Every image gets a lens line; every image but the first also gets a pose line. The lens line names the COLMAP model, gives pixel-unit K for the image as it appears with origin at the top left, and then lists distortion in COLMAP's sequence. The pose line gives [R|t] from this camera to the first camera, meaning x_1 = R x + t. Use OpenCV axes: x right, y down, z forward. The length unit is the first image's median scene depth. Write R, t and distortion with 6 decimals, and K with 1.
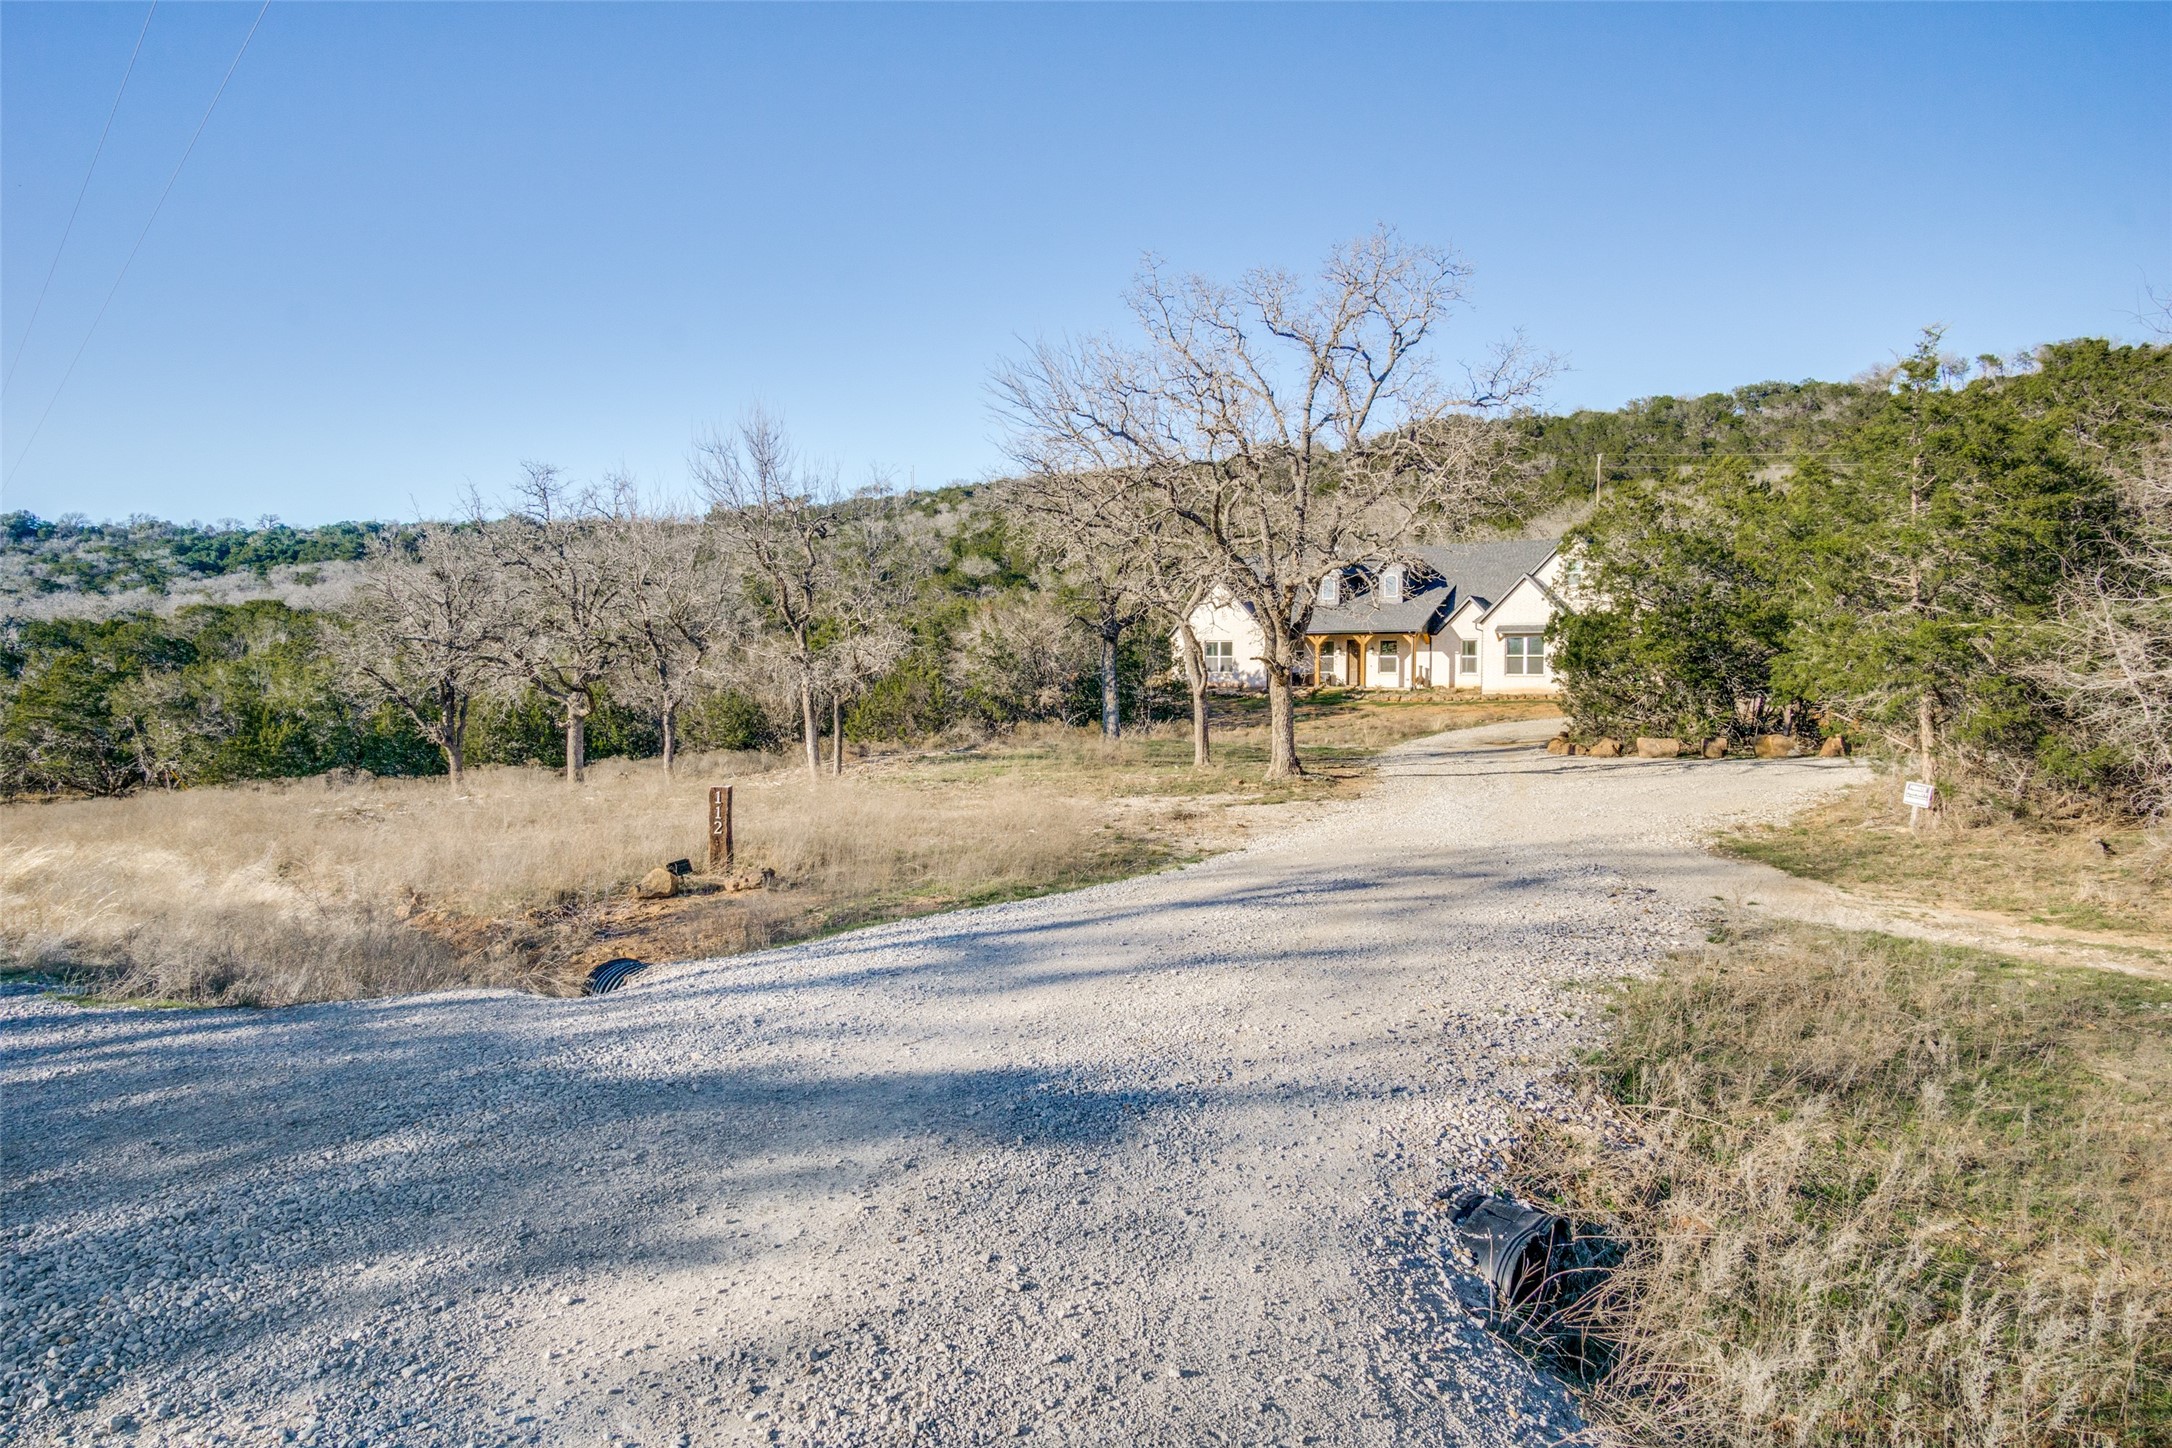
lens RADIAL K [[1162.2, 0, 1076.0], [0, 1162.2, 713.3], [0, 0, 1]] dist [-0.022349, 0.003015]
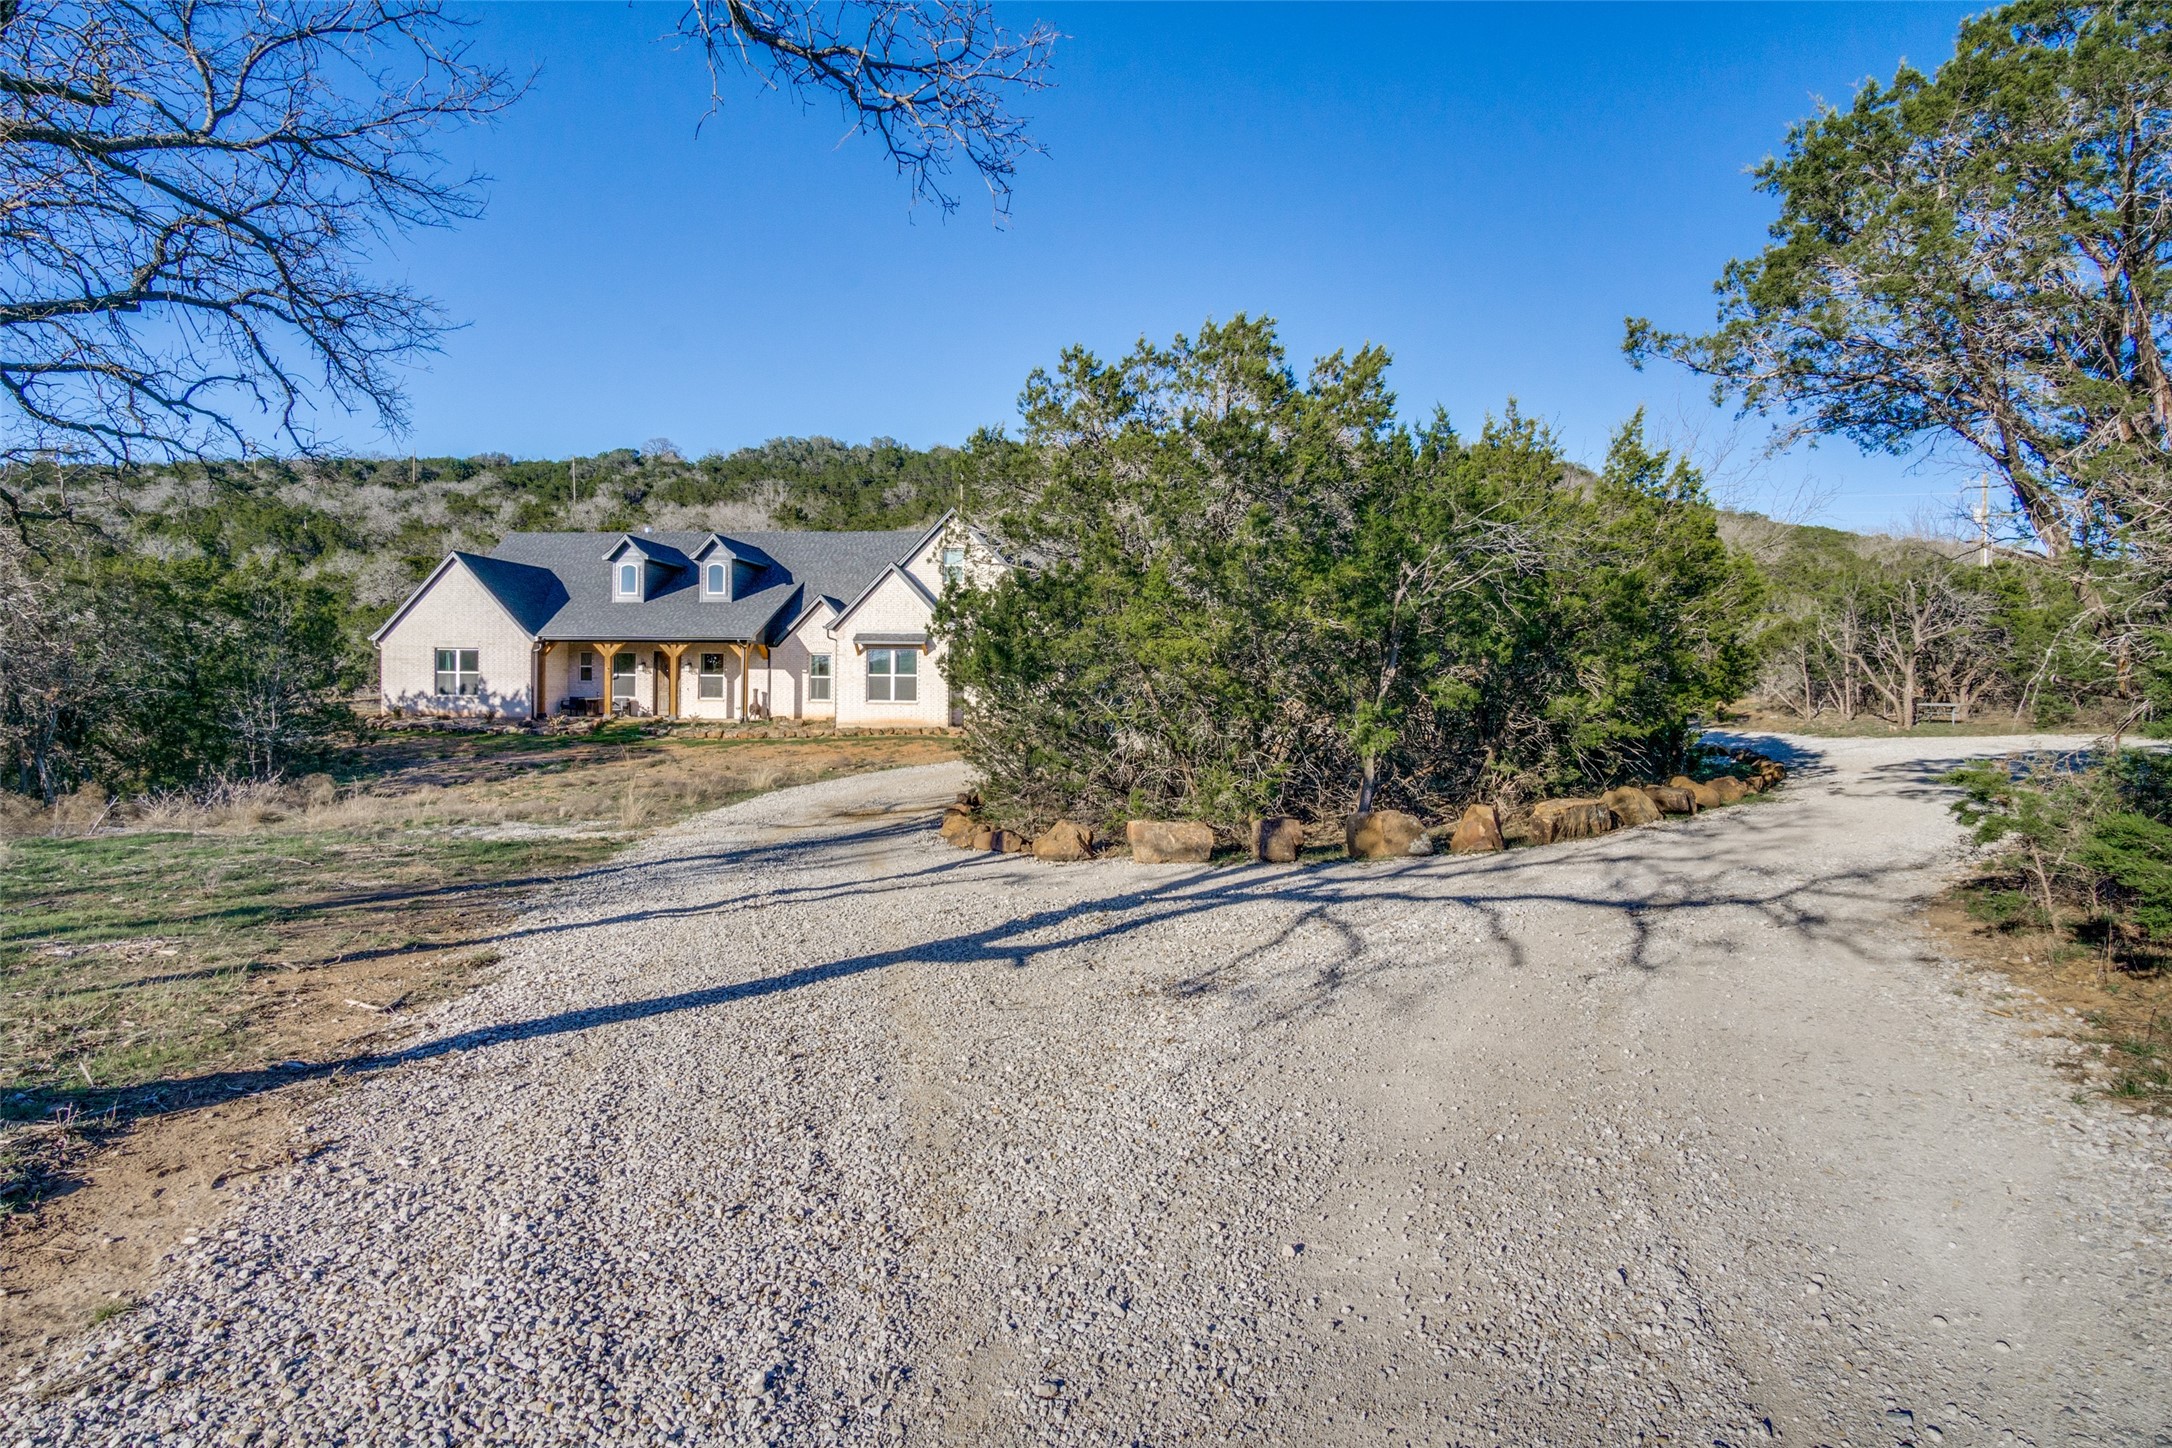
lens RADIAL K [[1188.9, 0, 1058.3], [0, 1188.9, 717.3], [0, 0, 1]] dist [-0.026645, 0.001752]
pose [[0.870736, 0.004836, 0.491727, 0.099109], [0.007740, 0.999693, -0.023537, -0.004520], [-0.491690, 0.024301, 0.870431, 0.267065]]
